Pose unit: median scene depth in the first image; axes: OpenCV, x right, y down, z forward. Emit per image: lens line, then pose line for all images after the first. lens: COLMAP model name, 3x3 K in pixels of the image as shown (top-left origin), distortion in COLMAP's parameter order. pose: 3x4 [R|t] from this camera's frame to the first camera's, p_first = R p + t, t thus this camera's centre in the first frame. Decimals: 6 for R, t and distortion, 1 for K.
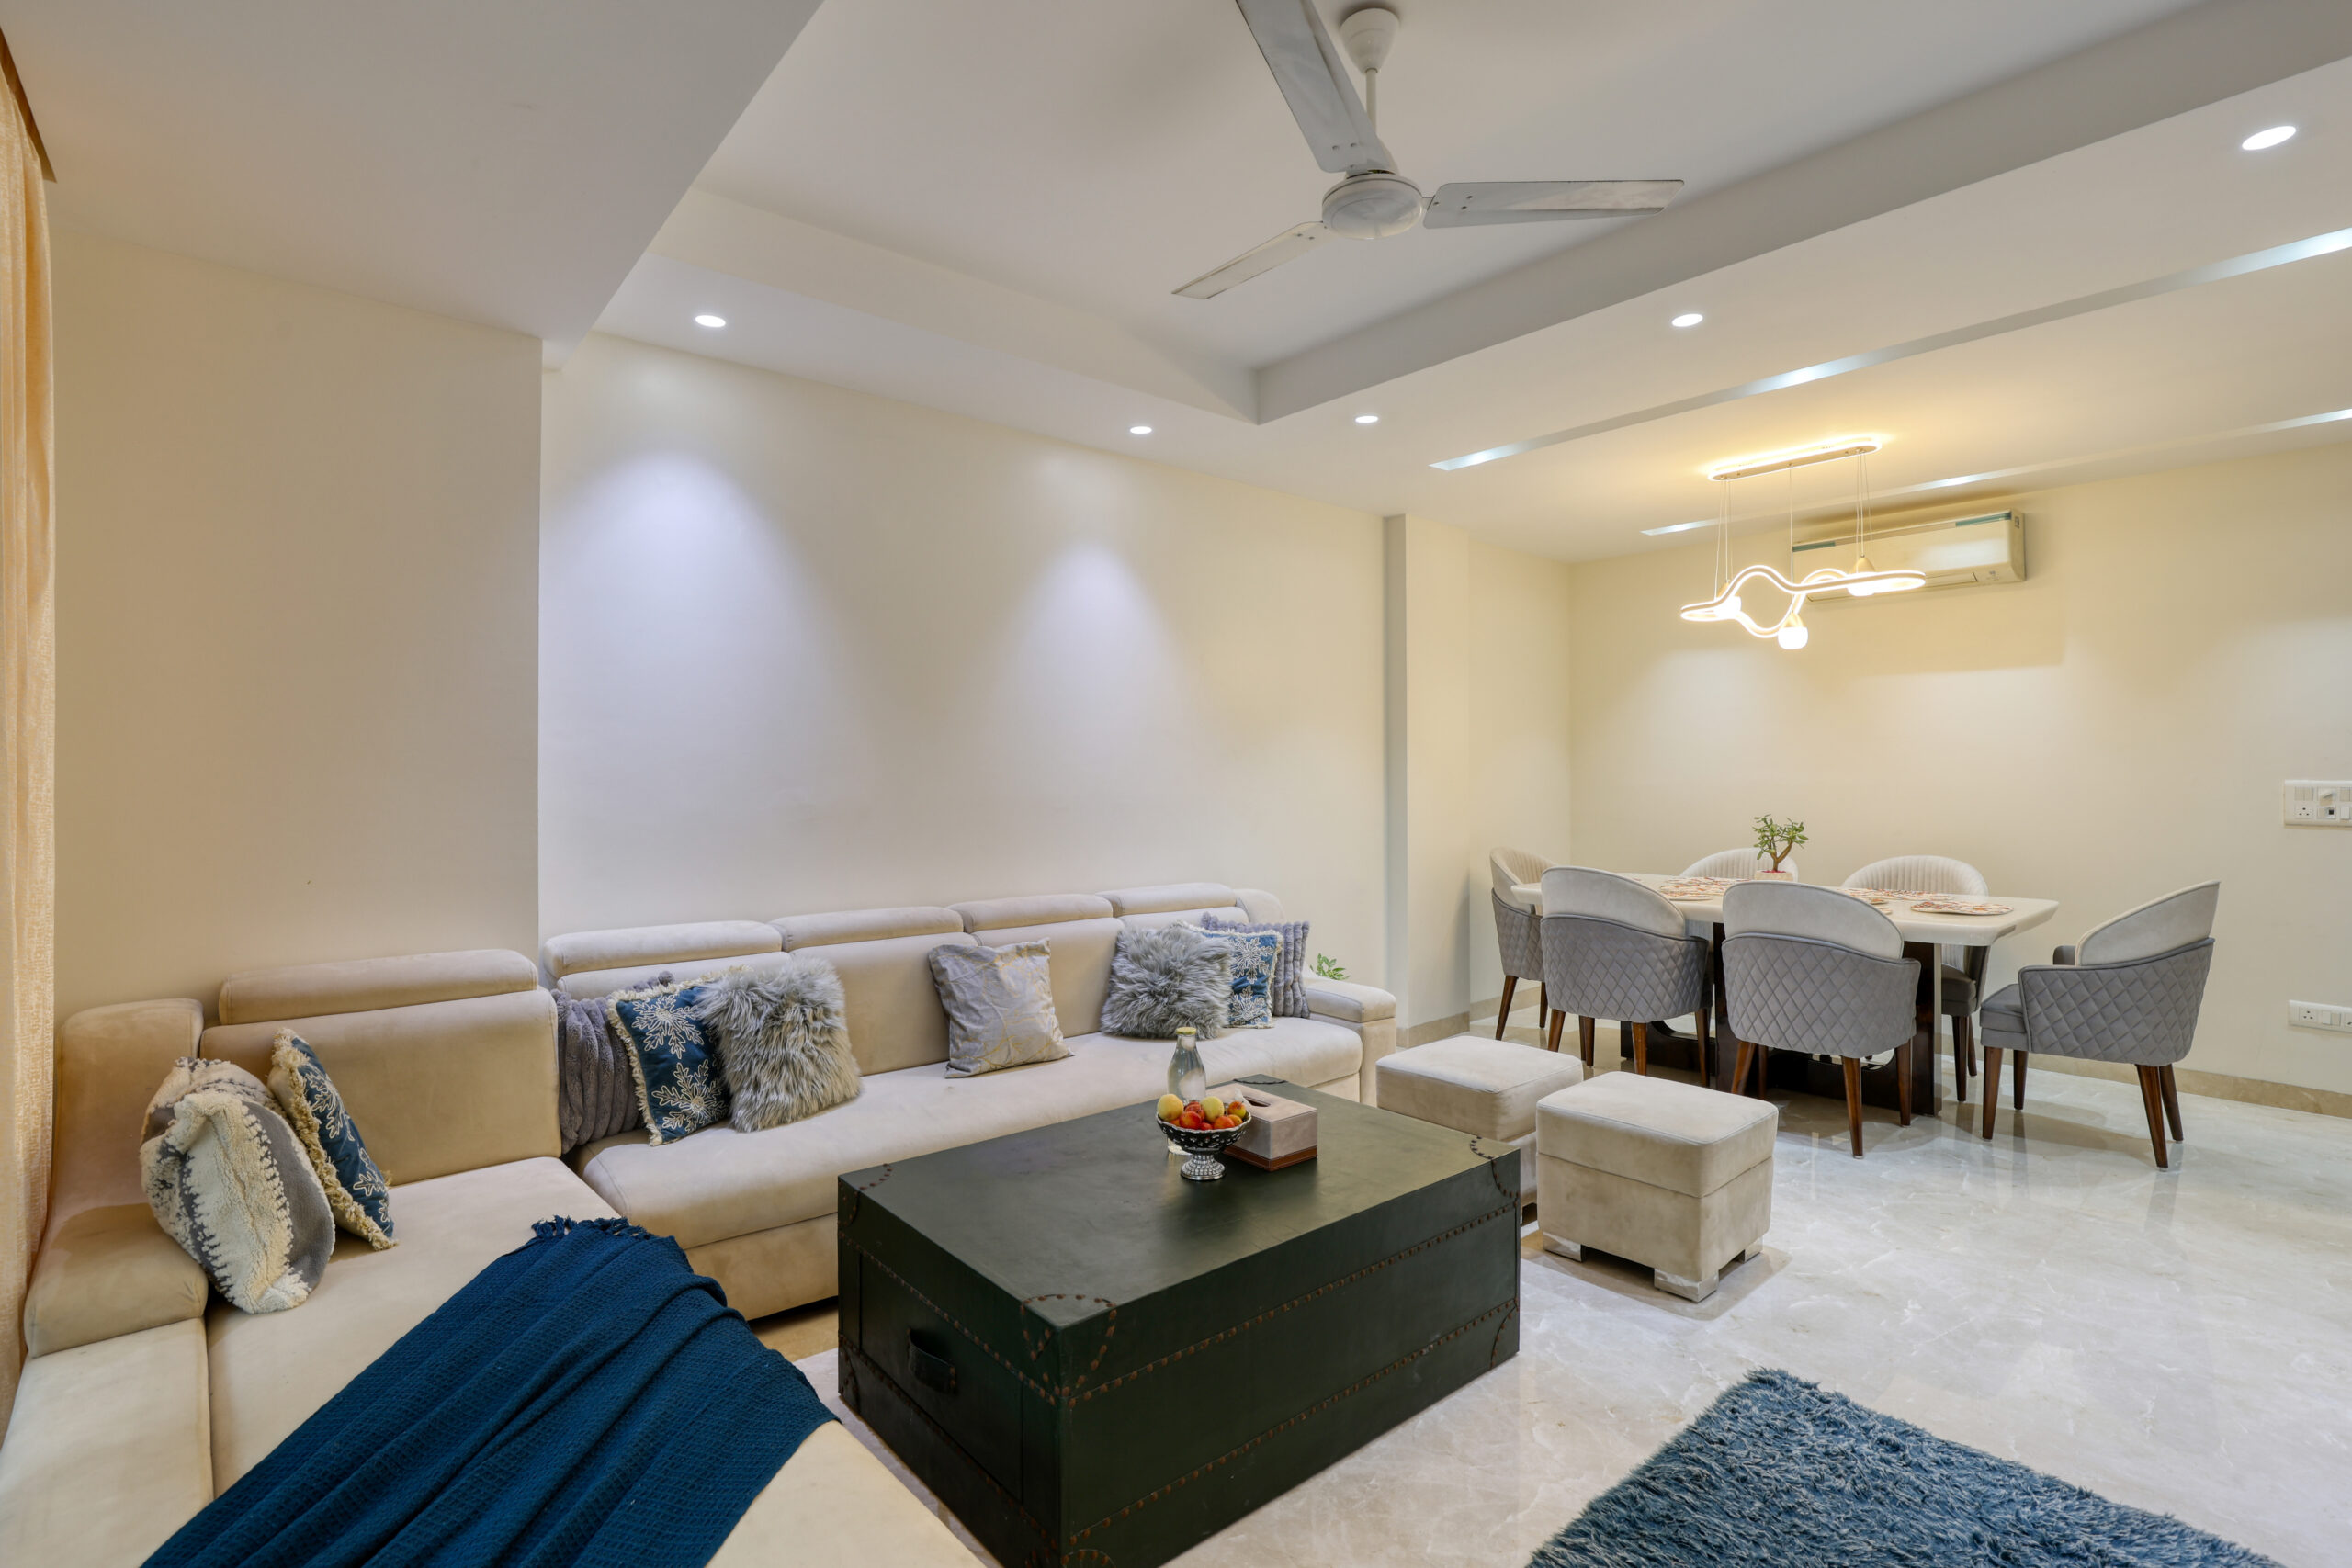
lens RADIAL K [[1089.9, 0, 1195.4], [0, 1089.9, 777.5], [0, 0, 1]] dist [-0.025204, 0.002912]
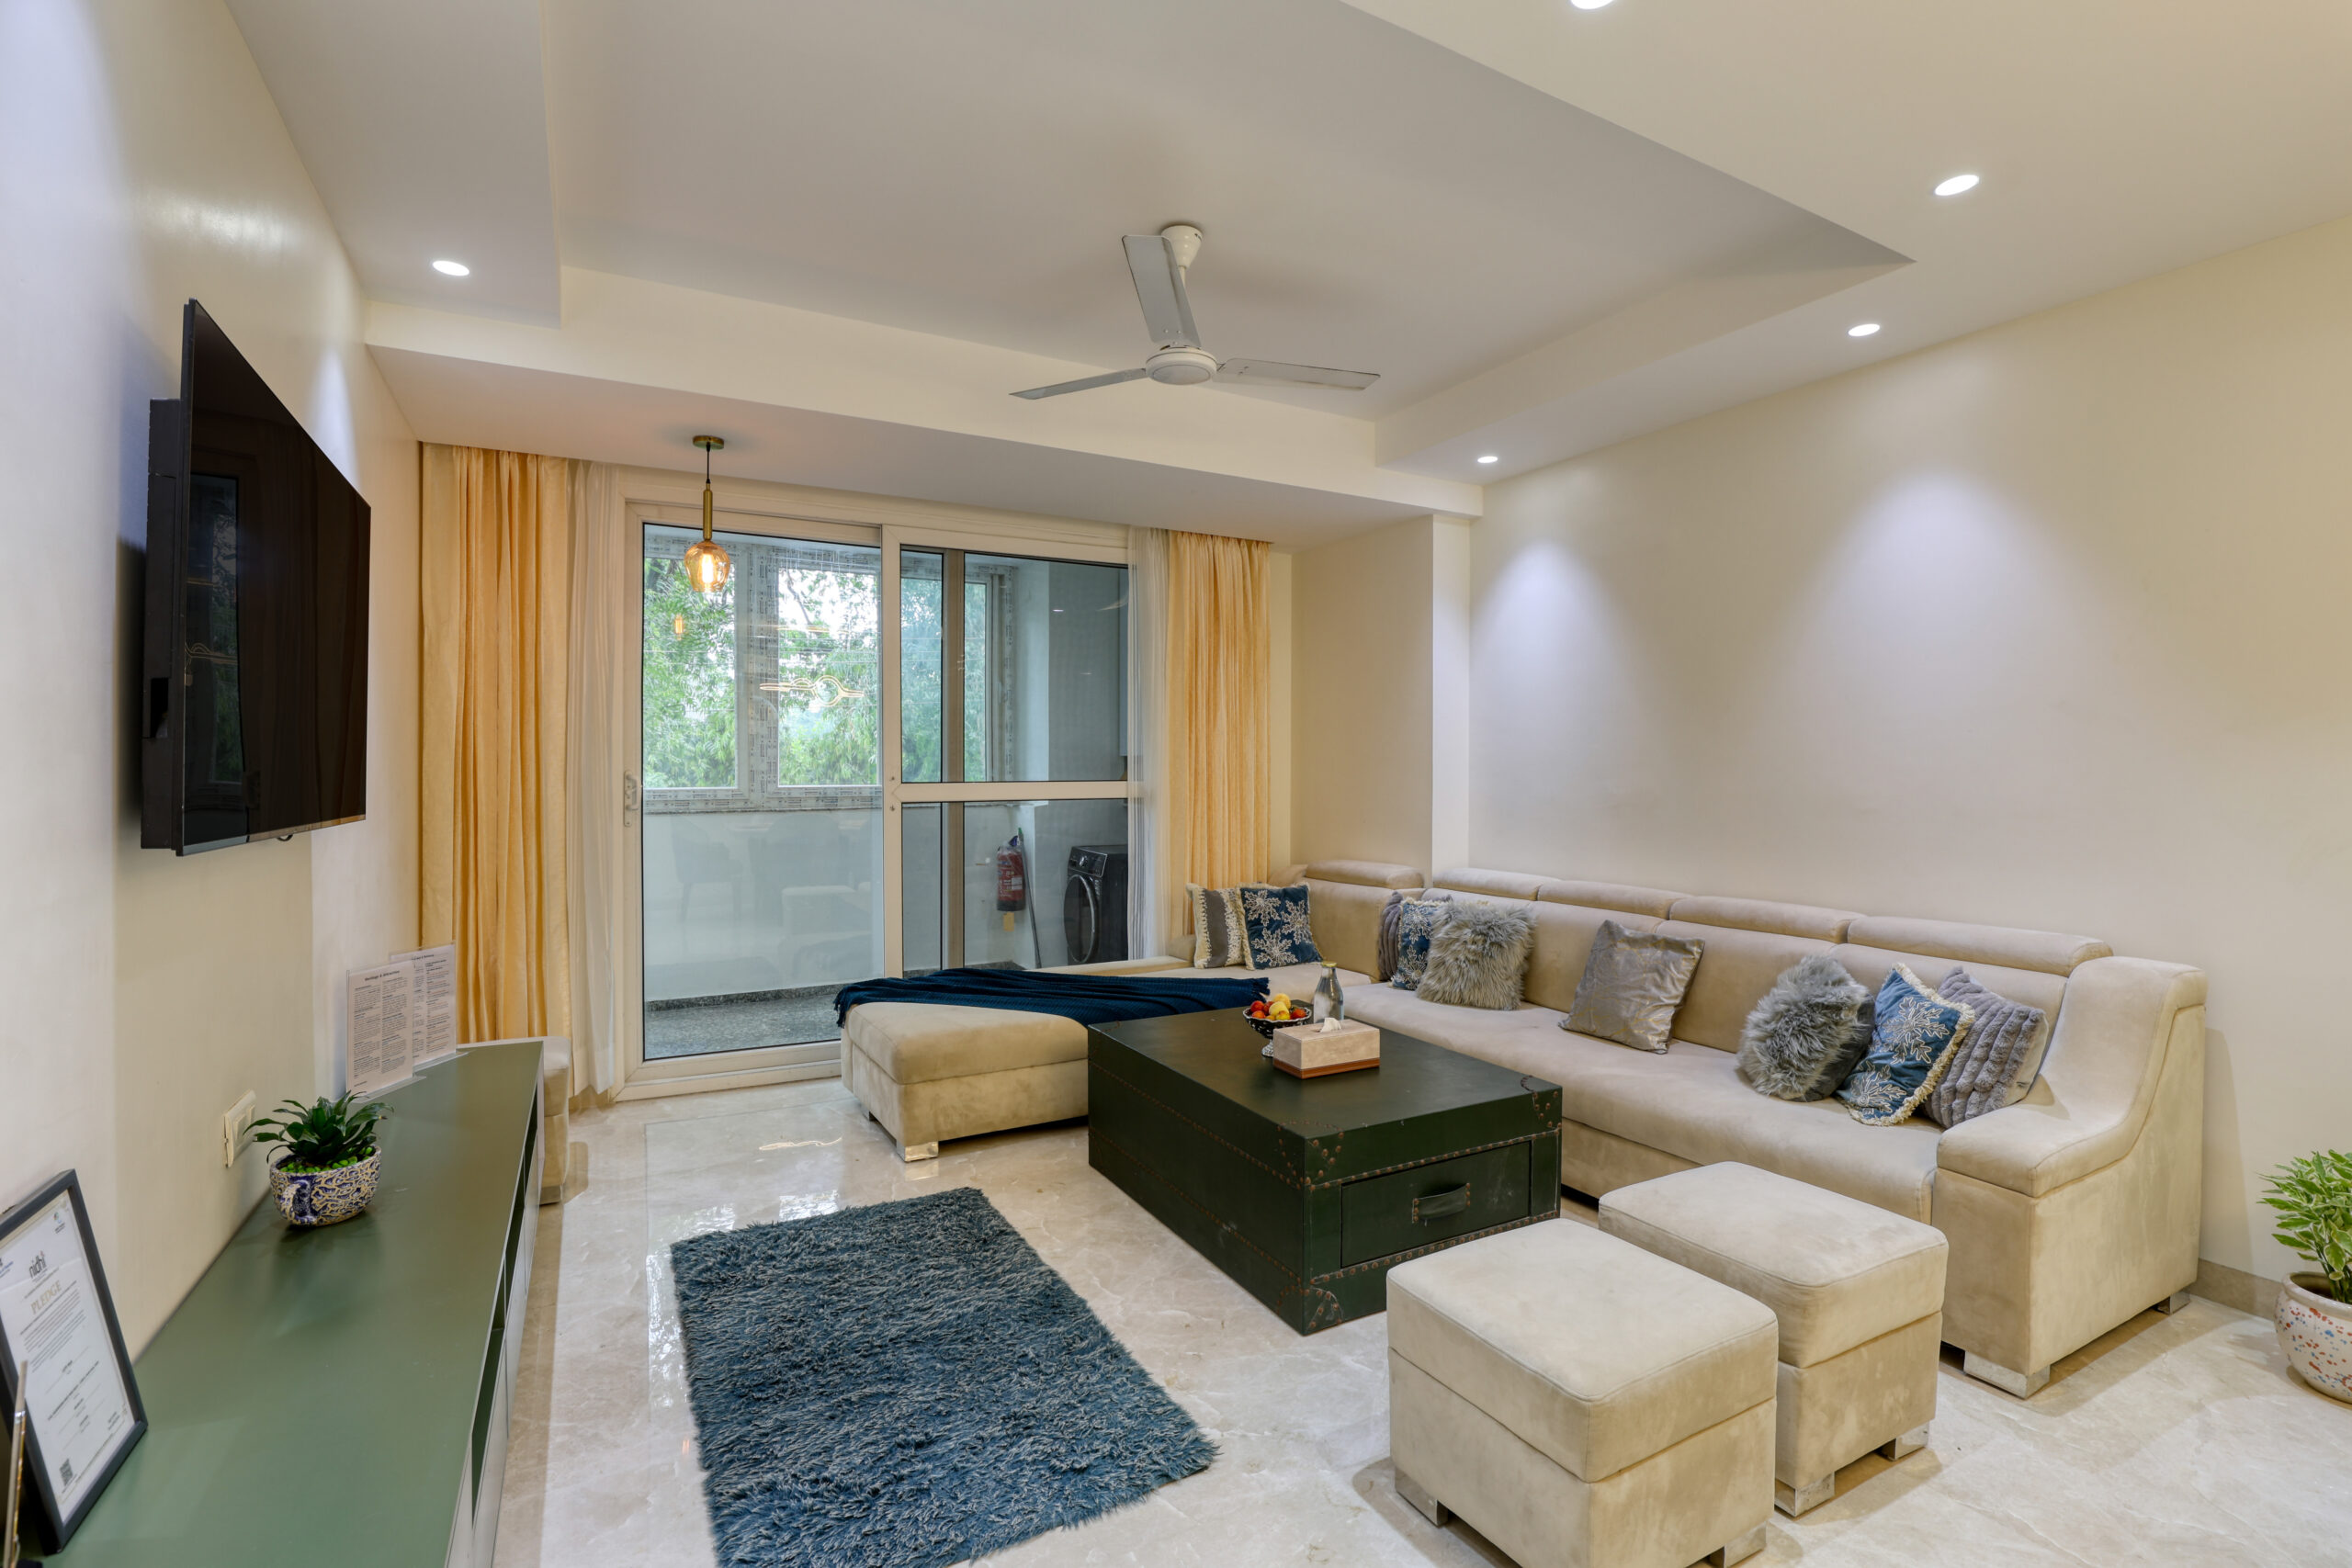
lens RADIAL K [[1089.9, 0, 1185.8], [0, 1089.9, 782.2], [0, 0, 1]] dist [-0.025204, 0.002912]
pose [[-0.210474, 0.010599, -0.977542, 1.201777], [-0.004015, 0.999923, 0.011706, -0.001416], [0.977591, 0.006389, -0.210415, 1.007747]]
